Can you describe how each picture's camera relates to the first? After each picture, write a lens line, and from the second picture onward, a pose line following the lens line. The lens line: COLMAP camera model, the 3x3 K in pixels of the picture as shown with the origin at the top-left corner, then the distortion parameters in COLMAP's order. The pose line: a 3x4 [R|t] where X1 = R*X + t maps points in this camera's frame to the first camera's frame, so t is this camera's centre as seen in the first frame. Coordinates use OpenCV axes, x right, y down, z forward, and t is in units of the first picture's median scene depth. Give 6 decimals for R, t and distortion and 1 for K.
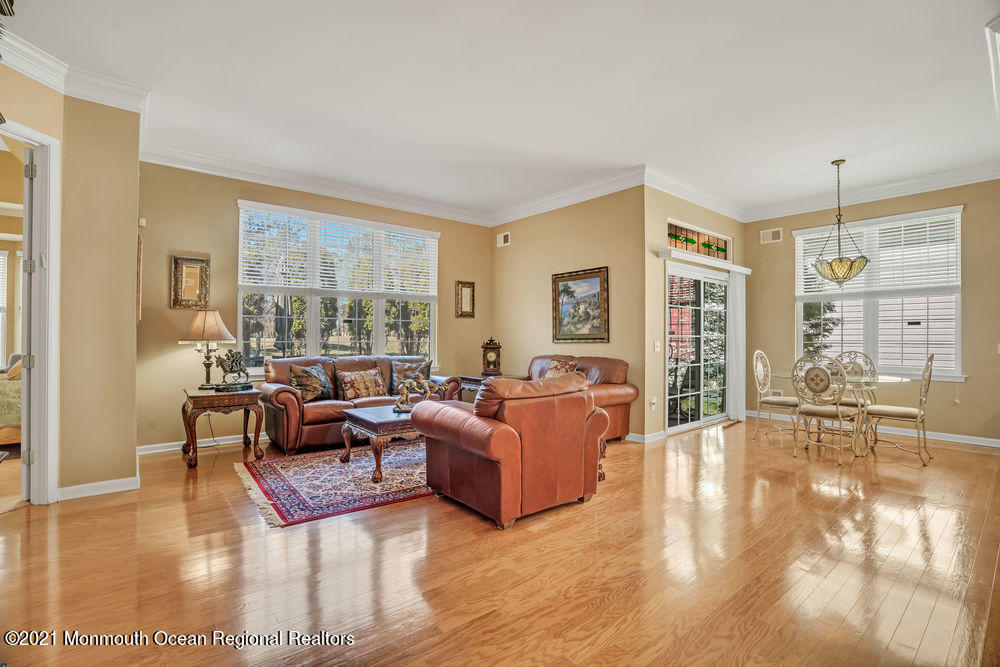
lens RADIAL K [[459.5, 0, 504.8], [0, 459.5, 335.0], [0, 0, 1]] dist [-0.066798, 0.024711]
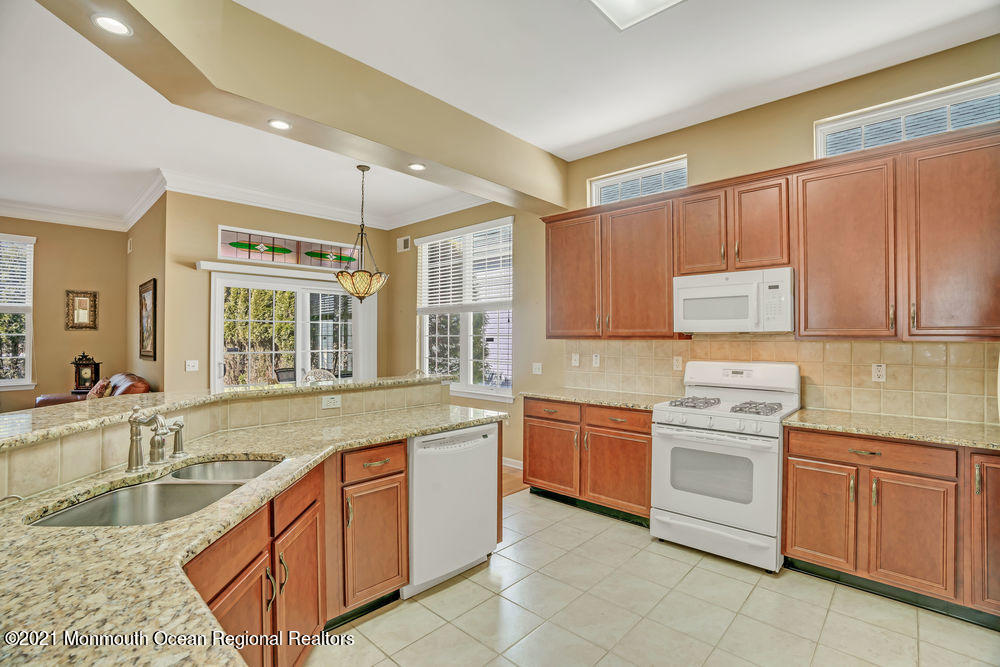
lens RADIAL K [[459.5, 0, 504.8], [0, 459.5, 335.0], [0, 0, 1]] dist [-0.066798, 0.024711]
pose [[0.991500, 0.000288, 0.130104, 0.674711], [0.001237, 0.999931, -0.011640, -0.017570], [-0.130098, 0.011702, 0.991432, 0.017331]]
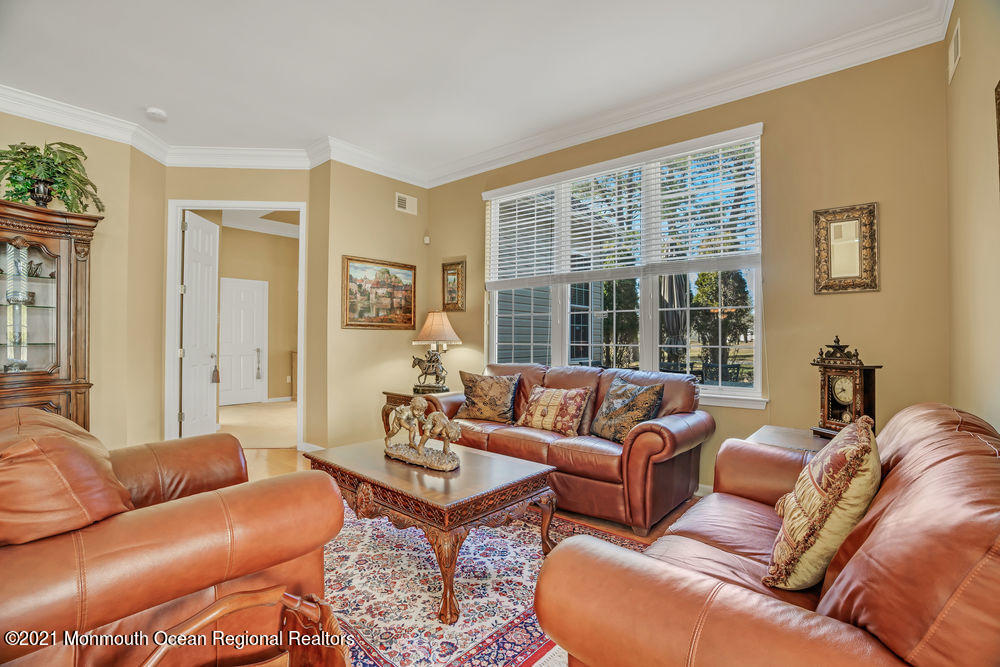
lens RADIAL K [[459.5, 0, 504.8], [0, 459.5, 335.0], [0, 0, 1]] dist [-0.066798, 0.024711]
pose [[0.190509, -0.013510, -0.981592, 0.268472], [-0.003953, 0.999887, -0.014529, 0.008931], [0.981677, 0.006648, 0.190434, 0.652052]]
